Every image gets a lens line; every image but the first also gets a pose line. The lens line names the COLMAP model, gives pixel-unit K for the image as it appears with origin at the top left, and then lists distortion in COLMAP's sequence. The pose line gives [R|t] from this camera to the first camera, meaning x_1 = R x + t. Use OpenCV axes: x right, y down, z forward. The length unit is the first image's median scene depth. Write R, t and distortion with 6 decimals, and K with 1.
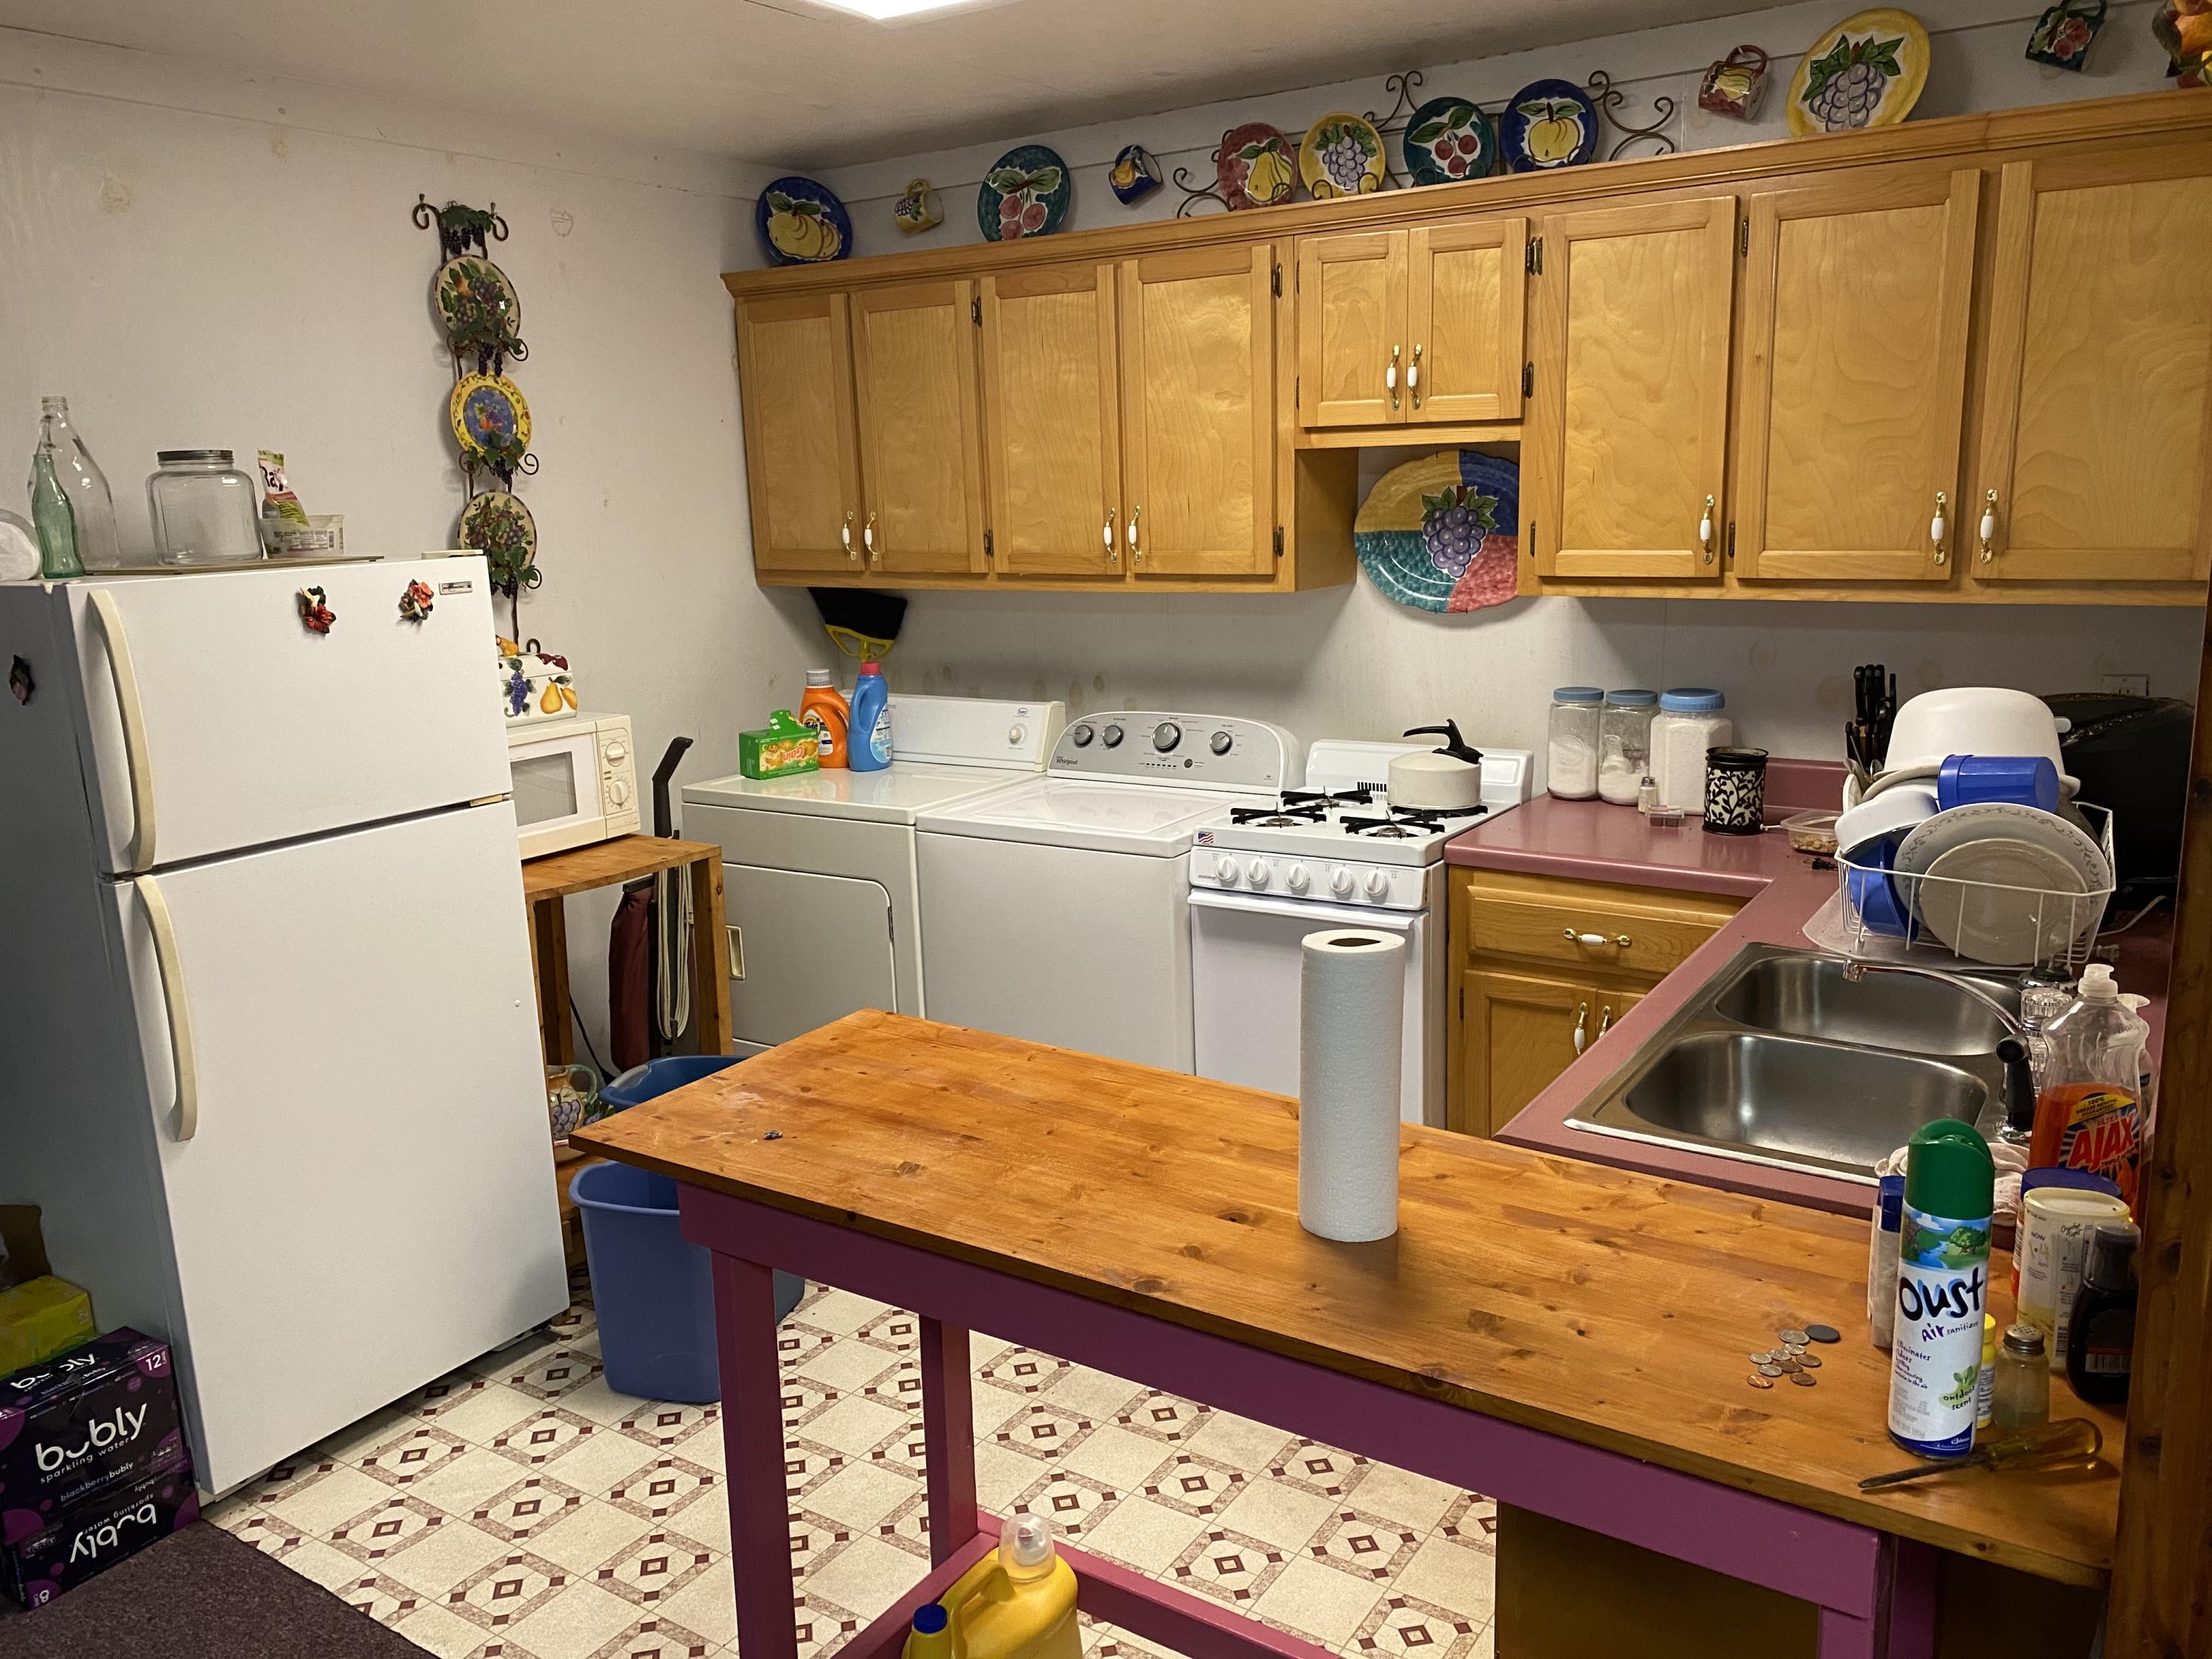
lens RADIAL K [[1677.1, 0, 1116.6], [0, 1677.1, 818.3], [0, 0, 1]] dist [0.041895, -0.046365]
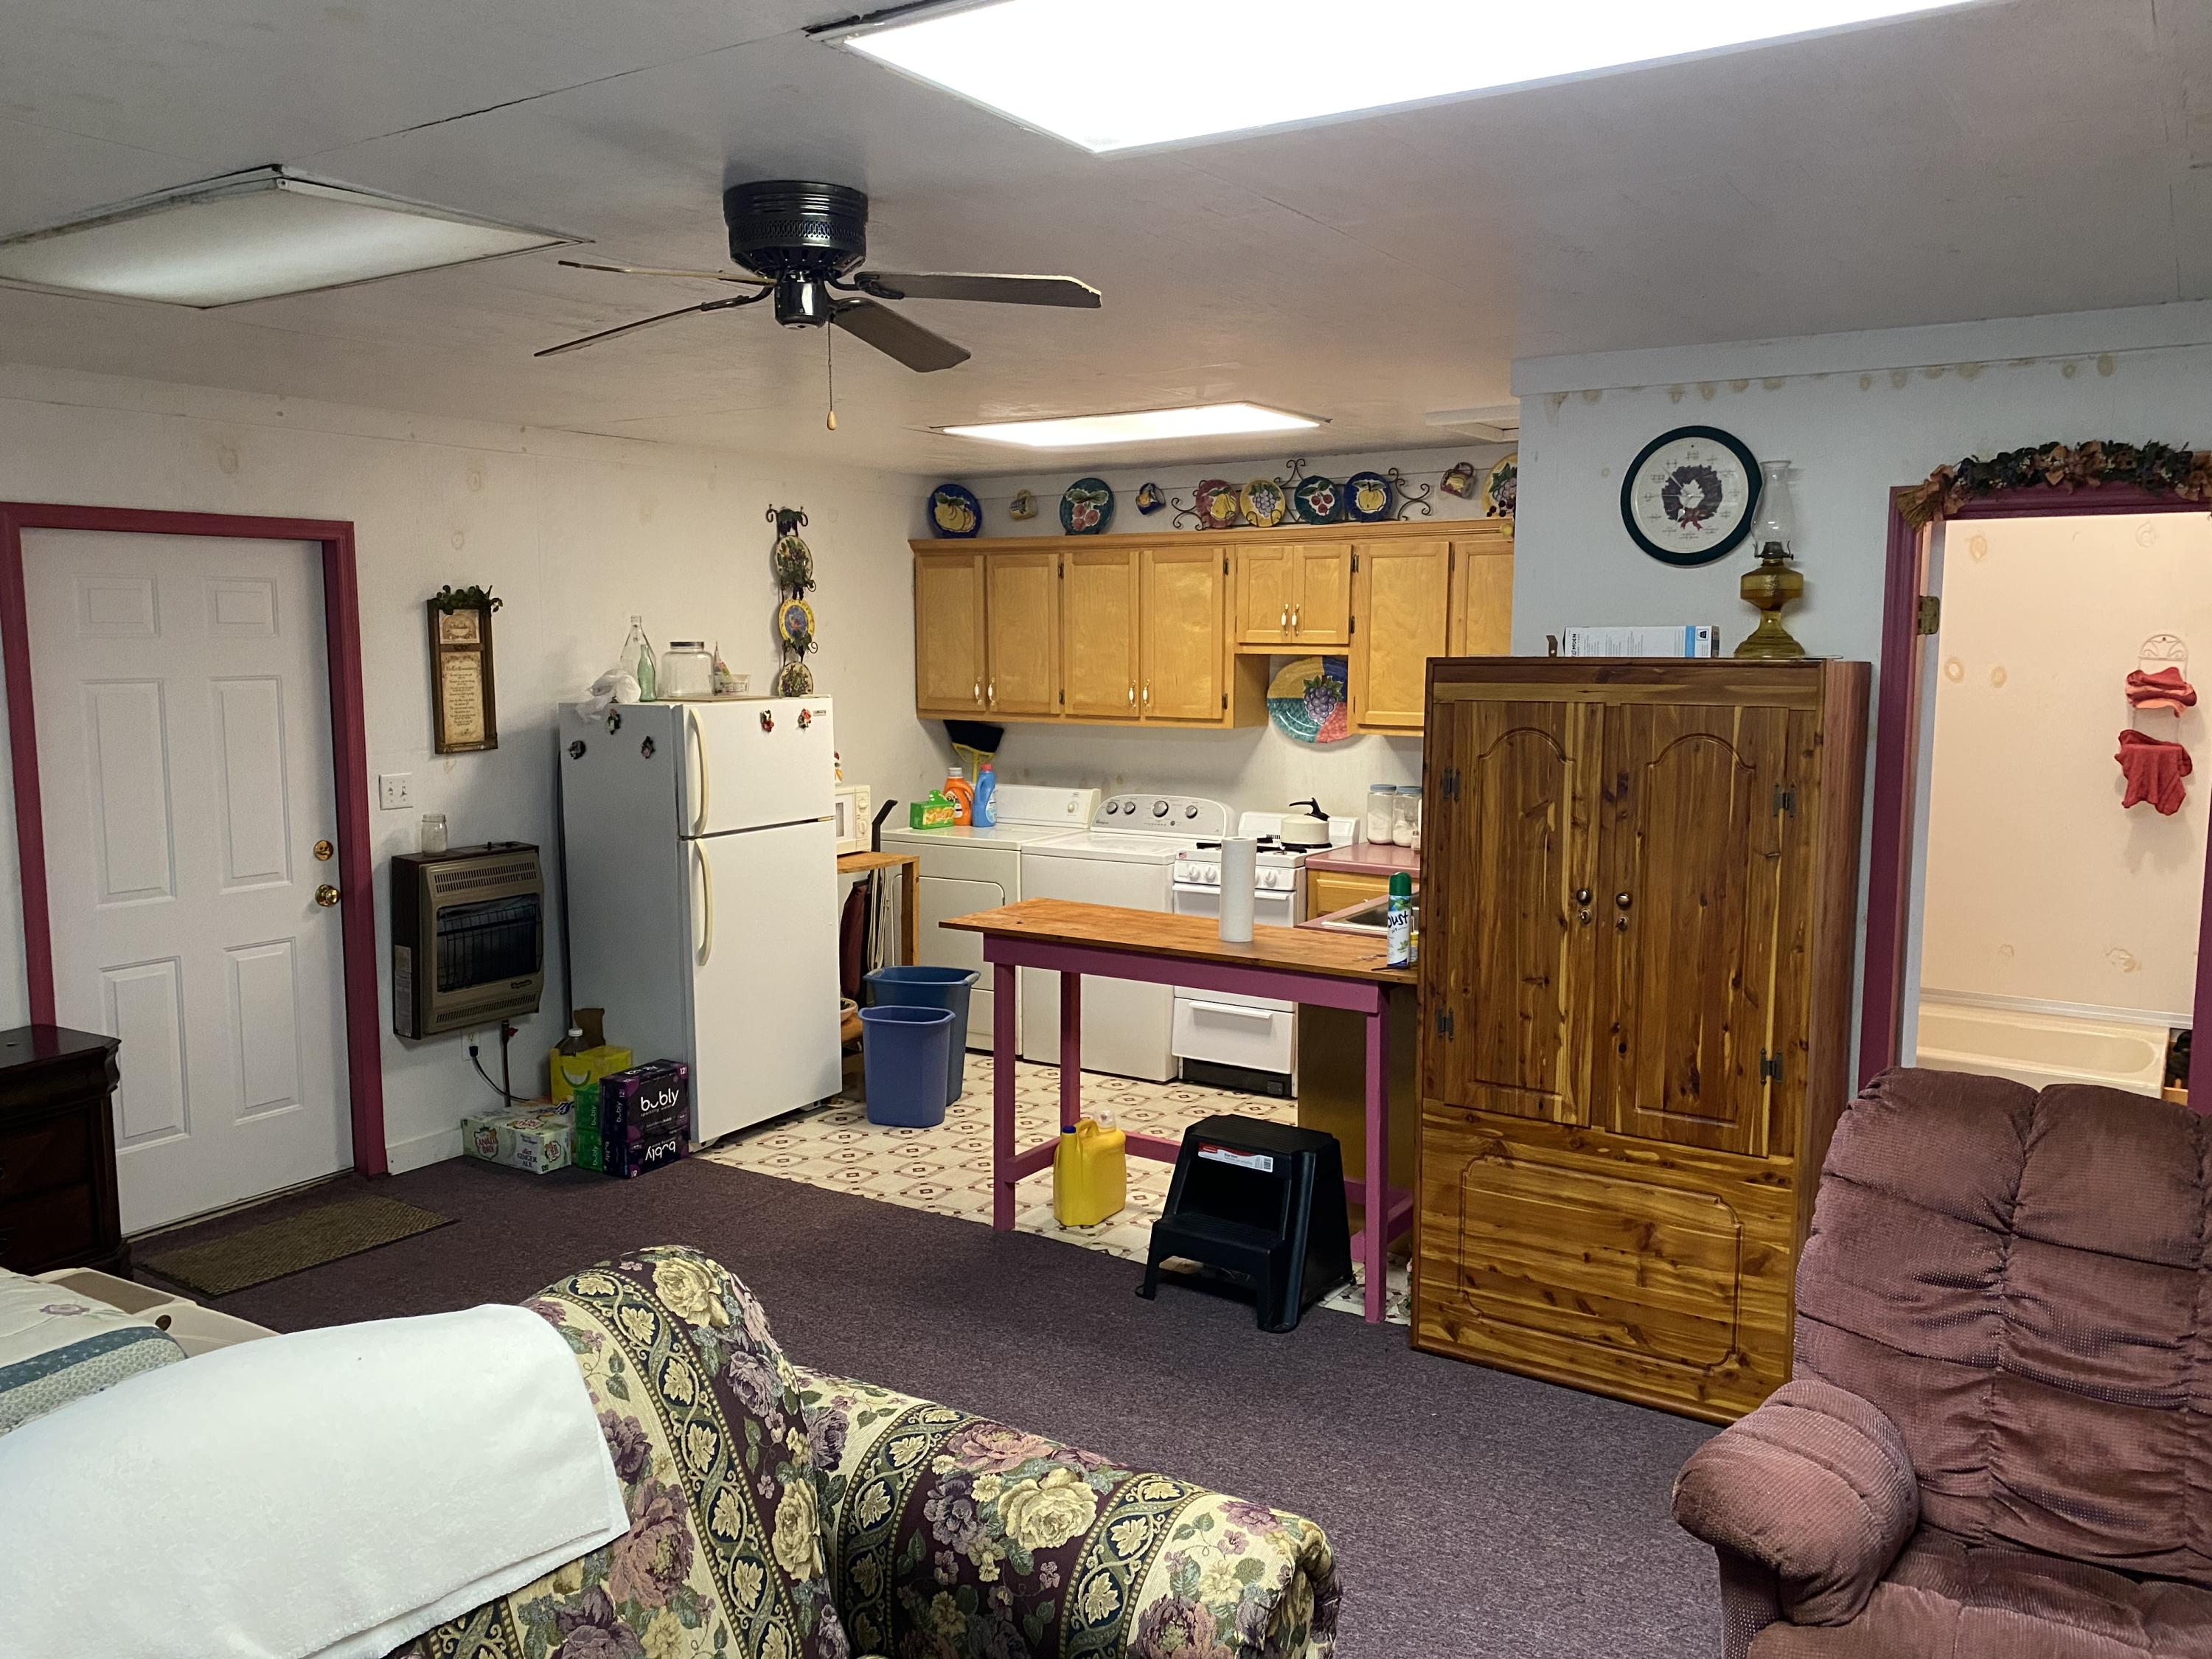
lens RADIAL K [[1677.1, 0, 1116.7], [0, 1677.1, 819.1], [0, 0, 1]] dist [0.041895, -0.046365]
pose [[0.999337, 0.028495, 0.022644, -0.065518], [-0.026355, 0.995614, -0.089763, 0.142883], [-0.025102, 0.089106, 0.995706, -0.886024]]
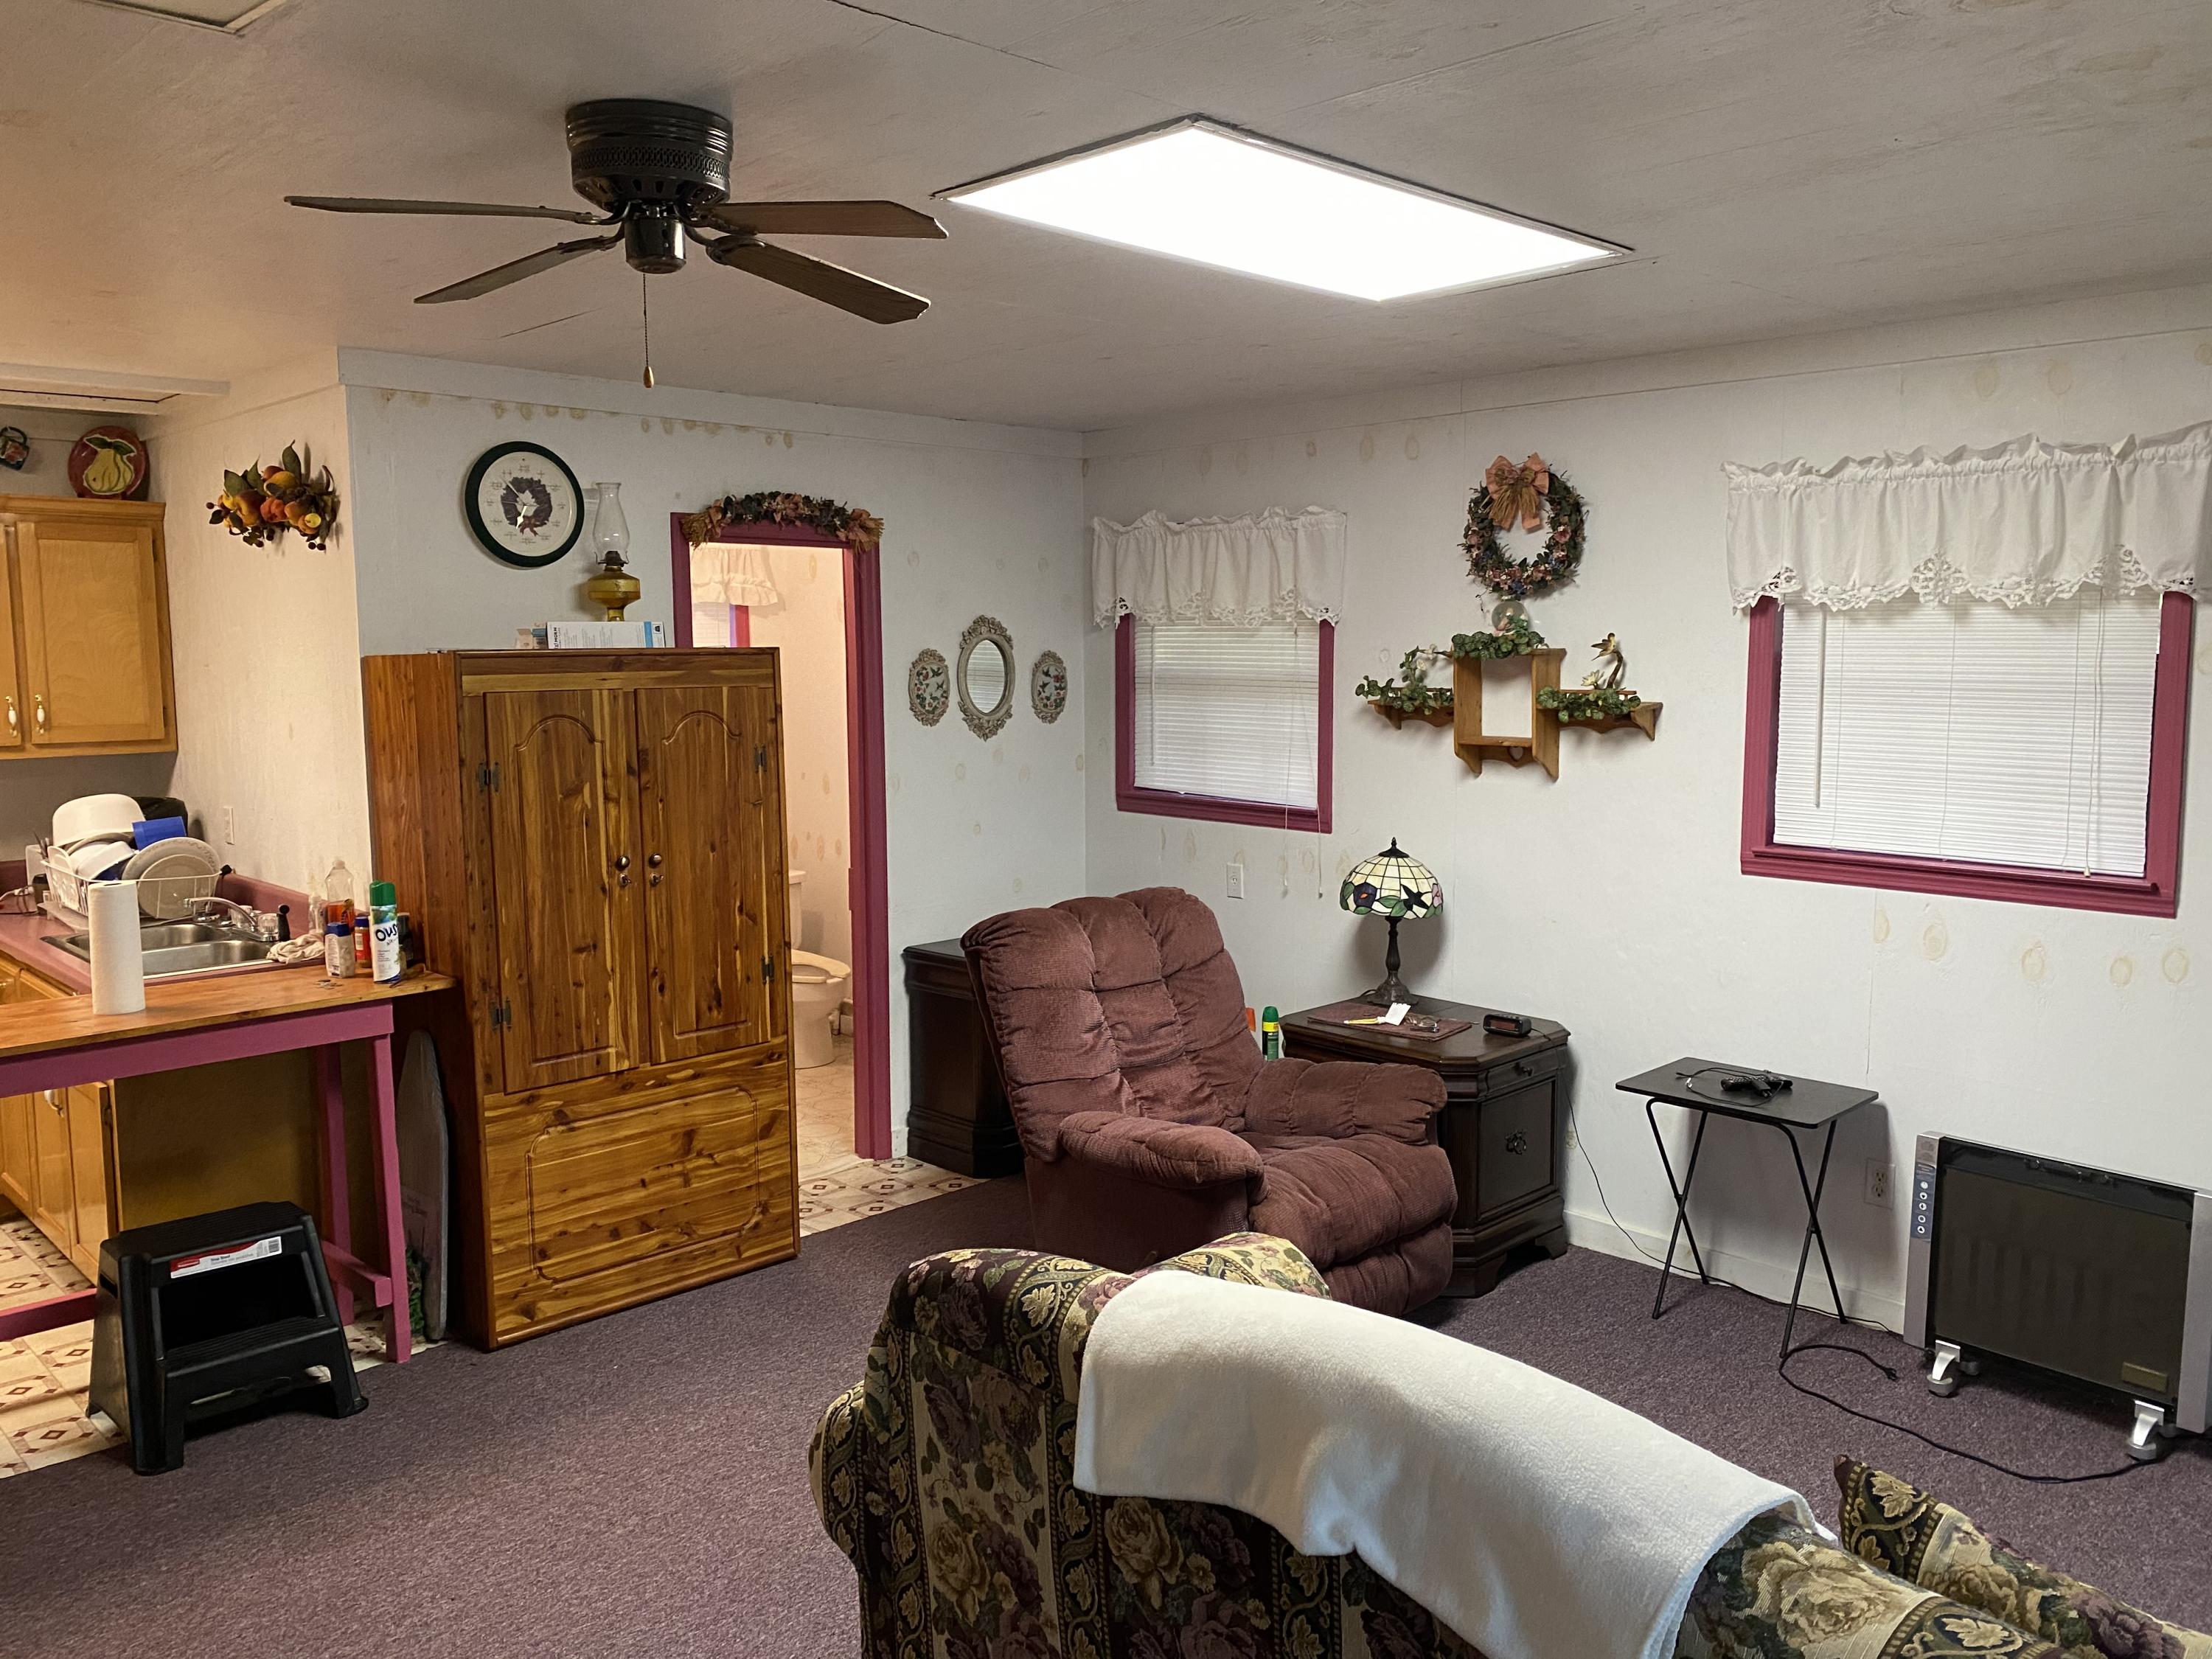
lens RADIAL K [[1677.1, 0, 1134.3], [0, 1677.1, 812.4], [0, 0, 1]] dist [0.041895, -0.046365]
pose [[0.194199, -0.072982, 0.978243, -0.874077], [0.194573, 0.980281, 0.034508, 0.079783], [-0.961472, 0.183639, 0.204570, -0.402633]]
